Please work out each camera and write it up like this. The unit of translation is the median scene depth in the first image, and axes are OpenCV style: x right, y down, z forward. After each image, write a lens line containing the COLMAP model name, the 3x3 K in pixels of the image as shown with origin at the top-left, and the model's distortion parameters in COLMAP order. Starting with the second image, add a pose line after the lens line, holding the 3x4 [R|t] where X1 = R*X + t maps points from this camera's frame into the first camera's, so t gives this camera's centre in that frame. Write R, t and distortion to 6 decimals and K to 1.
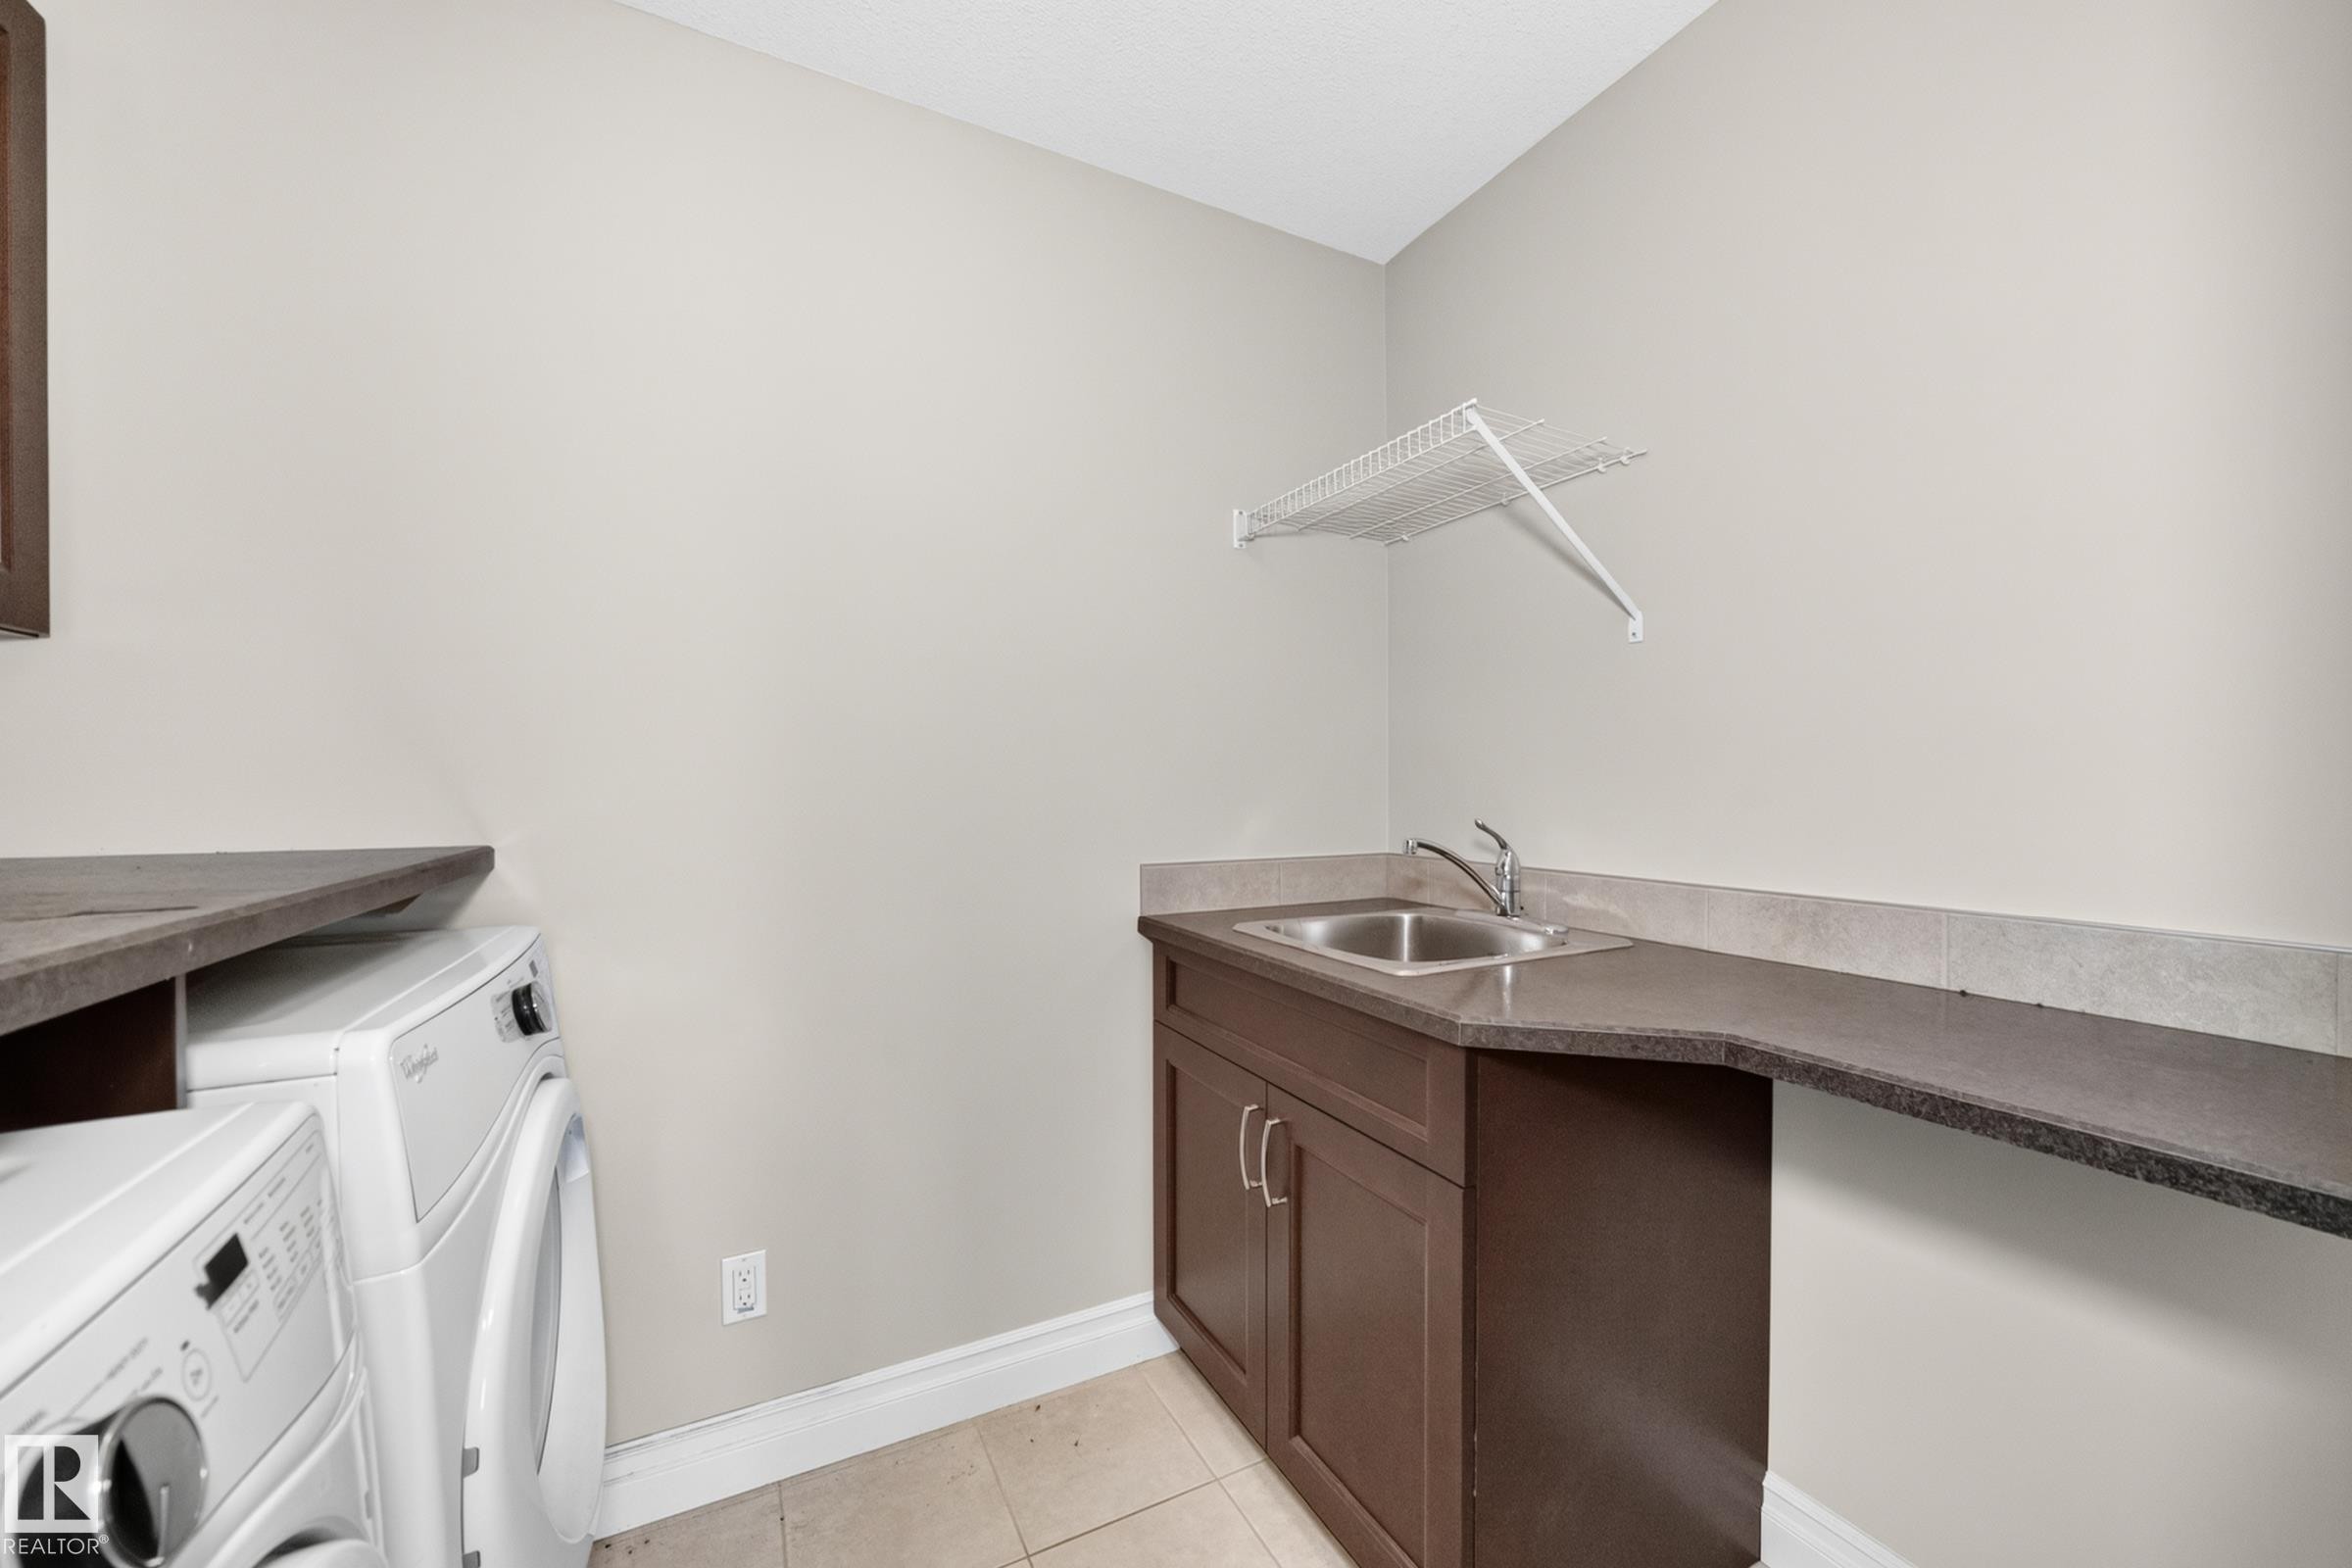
lens RADIAL K [[908.0, 0, 1176.0], [0, 908.0, 784.0], [0, 0, 1]] dist [-0.013990, 0.009748]
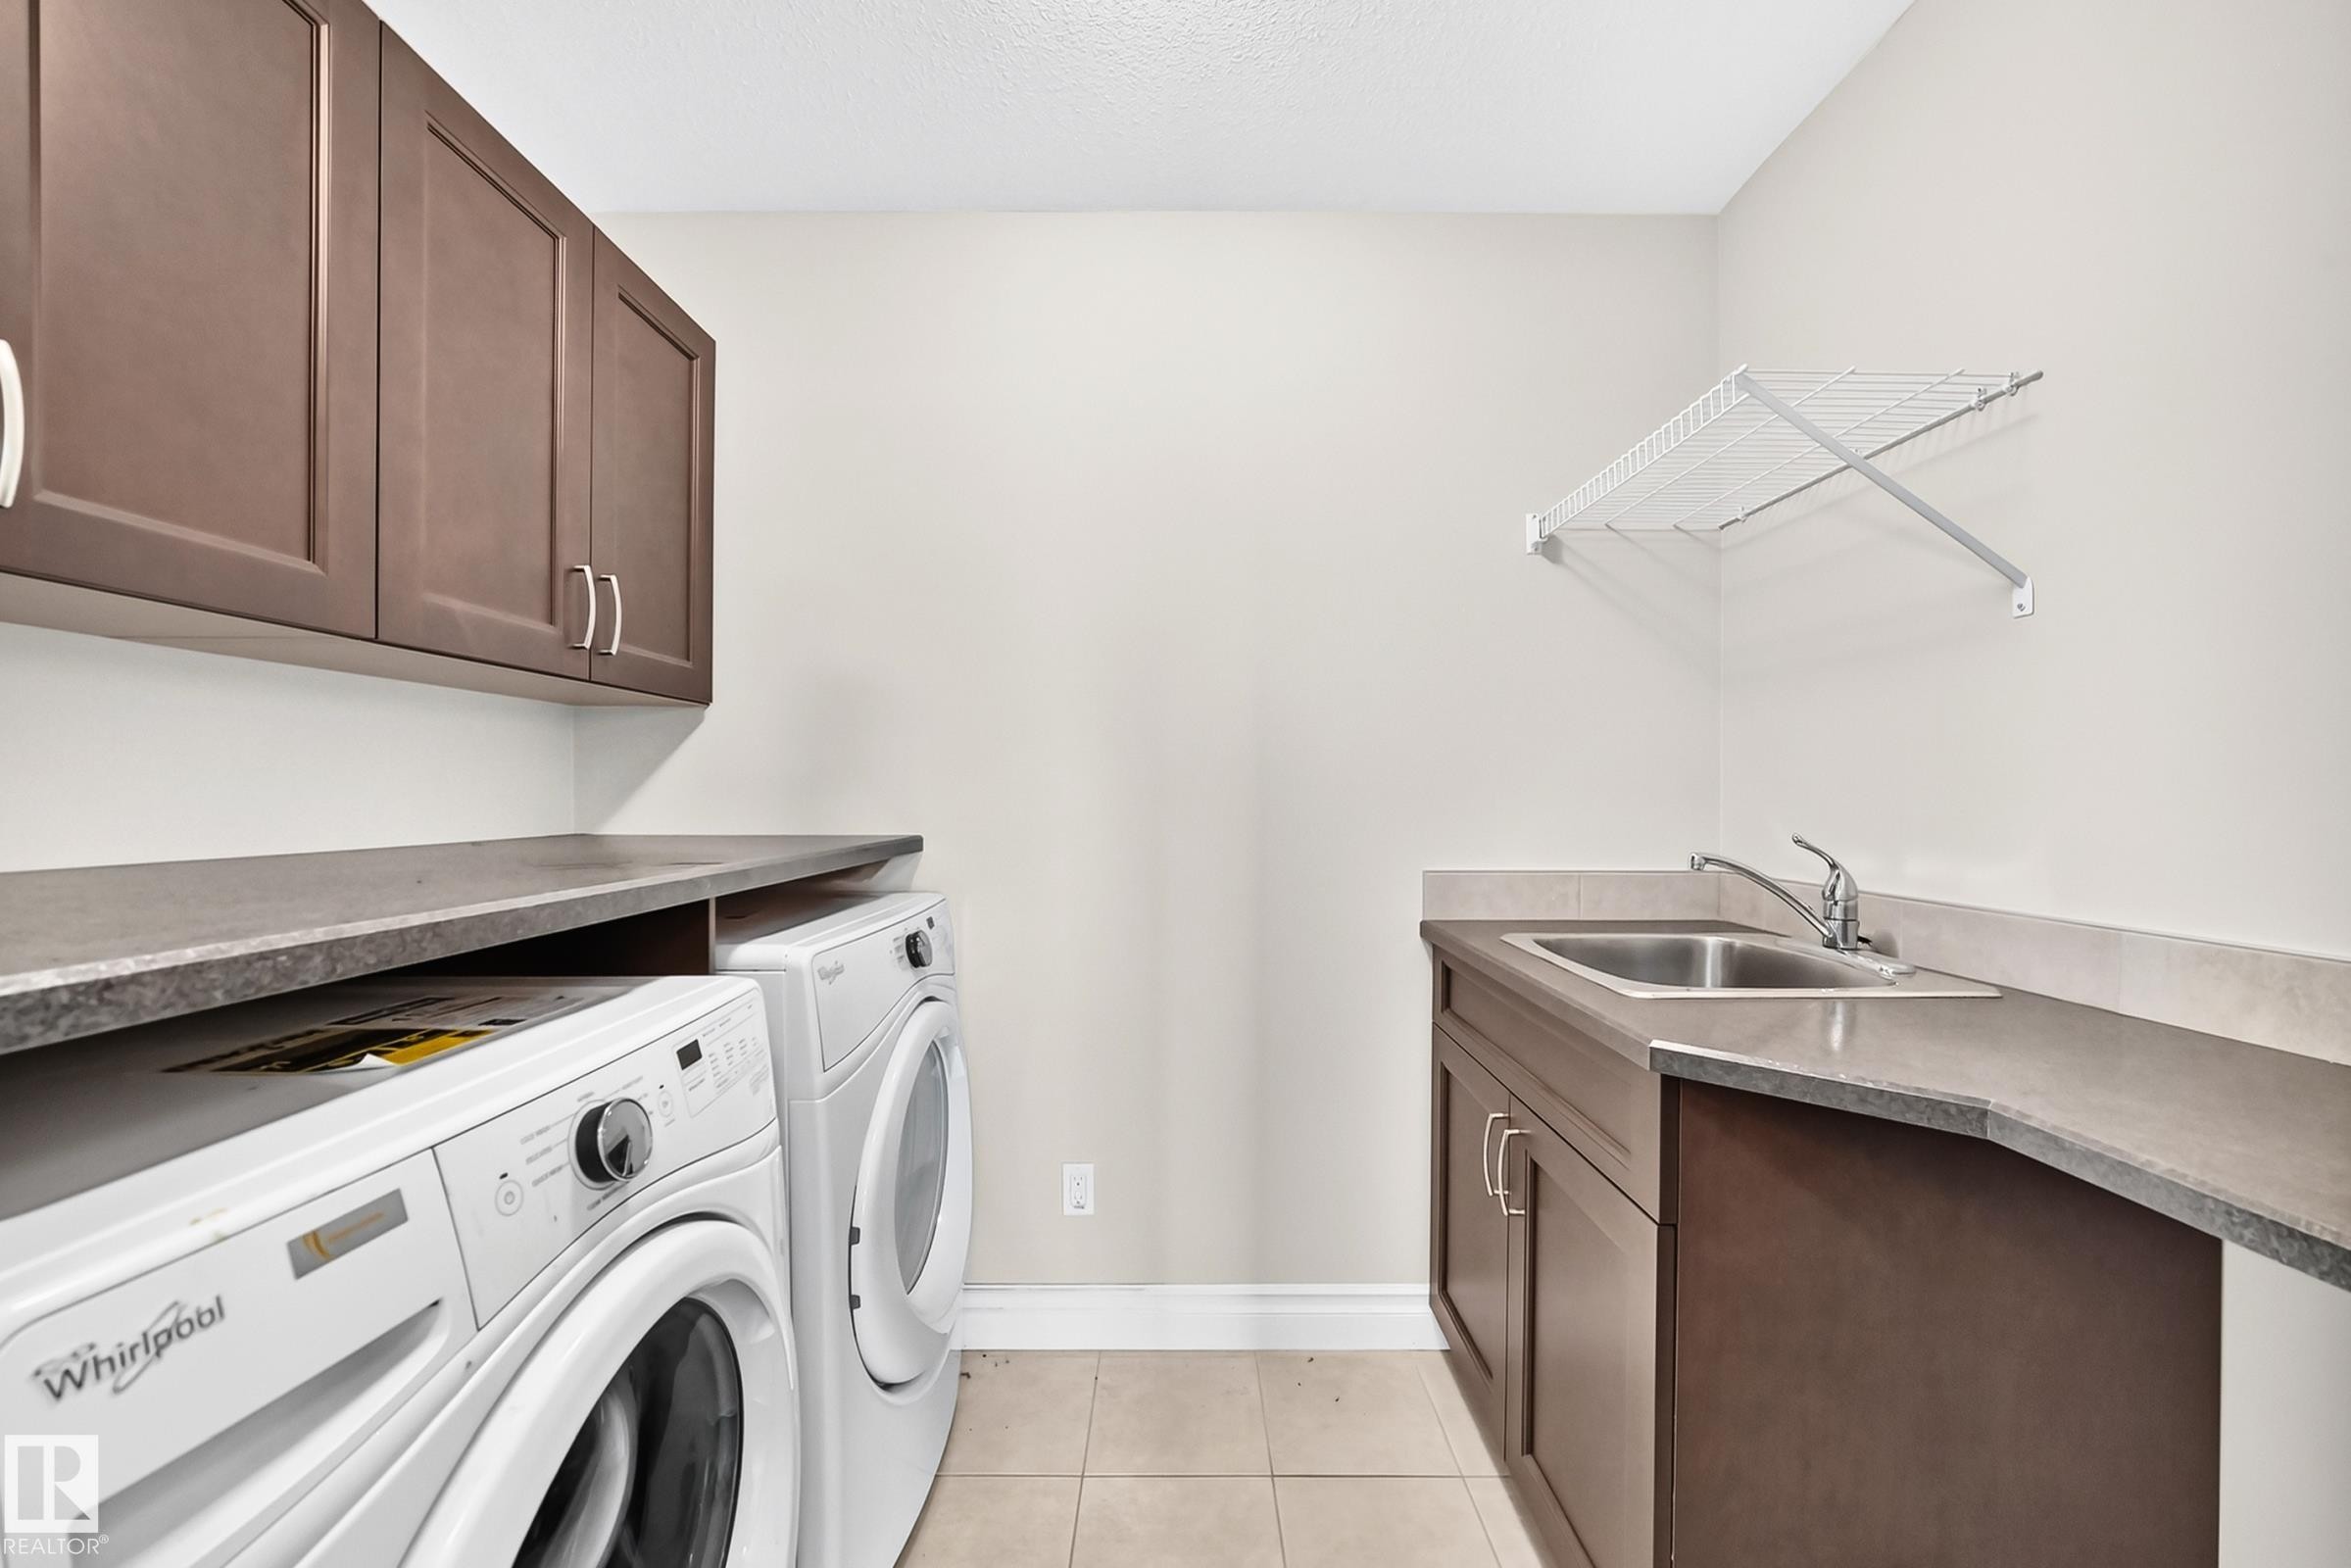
lens RADIAL K [[907.7, 0, 1175.5], [0, 907.7, 784.0], [0, 0, 1]] dist [-0.013990, 0.009748]
pose [[0.877467, -0.002609, -0.479629, 0.250923], [-0.000861, 0.999975, -0.007014, -0.002954], [0.479636, 0.006567, 0.877443, -0.051468]]
